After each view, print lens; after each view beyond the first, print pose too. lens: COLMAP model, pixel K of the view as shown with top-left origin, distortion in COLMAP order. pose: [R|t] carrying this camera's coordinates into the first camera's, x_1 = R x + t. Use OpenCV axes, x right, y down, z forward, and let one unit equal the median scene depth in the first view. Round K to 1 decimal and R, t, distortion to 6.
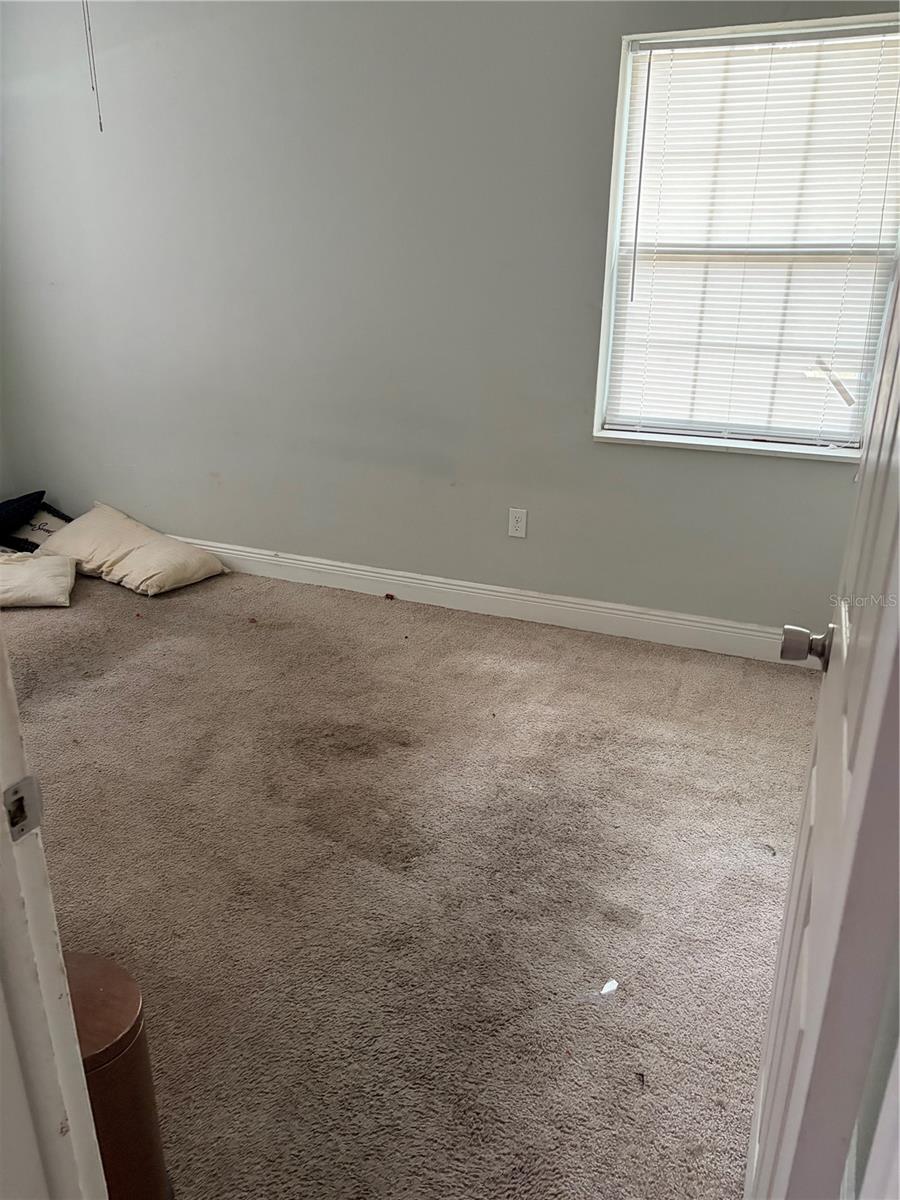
lens RADIAL K [[898.6, 0, 450.0], [0, 898.6, 600.0], [0, 0, 1]] dist [0.008152, 0.001390]
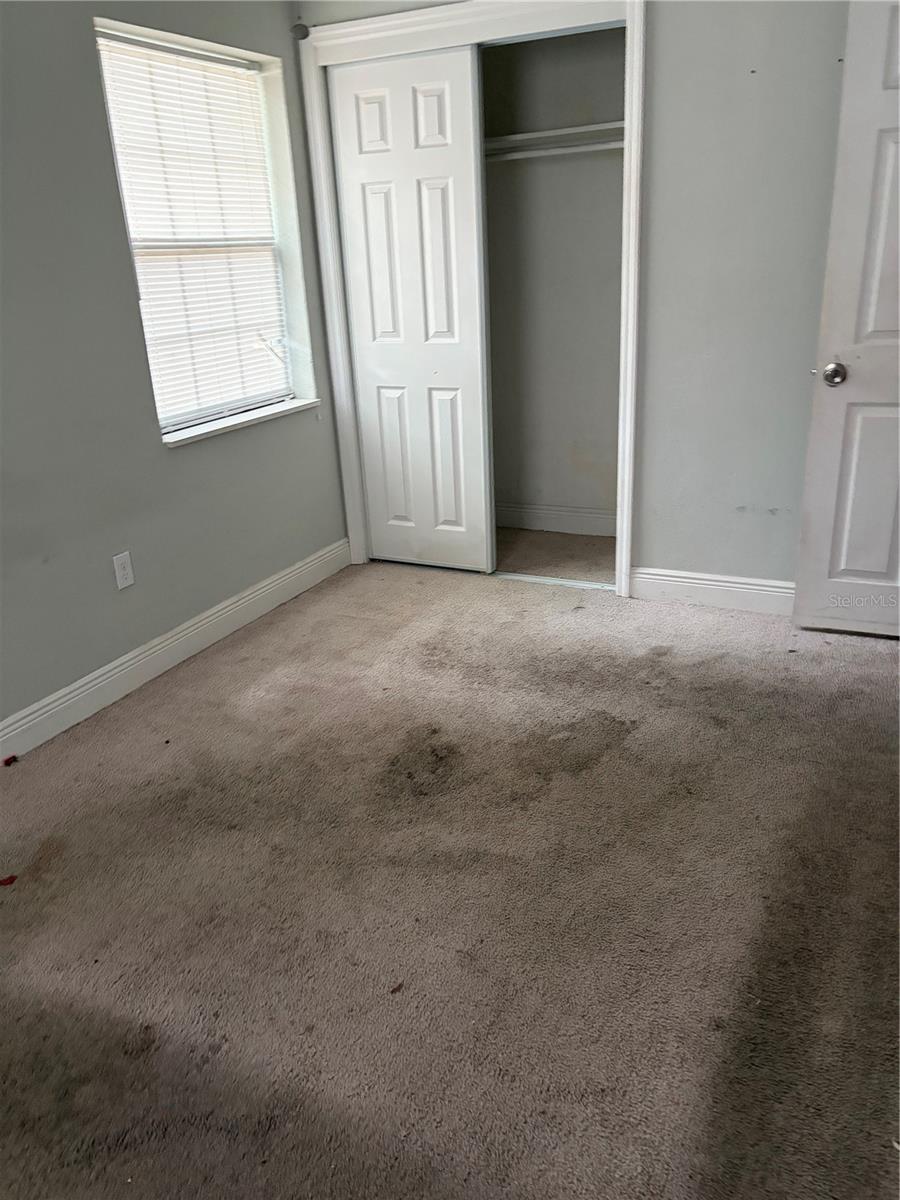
lens RADIAL K [[904.3, 0, 450.0], [0, 904.3, 600.0], [0, 0, 1]] dist [-0.012449, -0.005614]
pose [[0.043084, -0.368199, 0.928748, -0.821387], [0.407217, 0.855358, 0.320213, -0.244030], [-0.912315, 0.364406, 0.186789, 0.673170]]
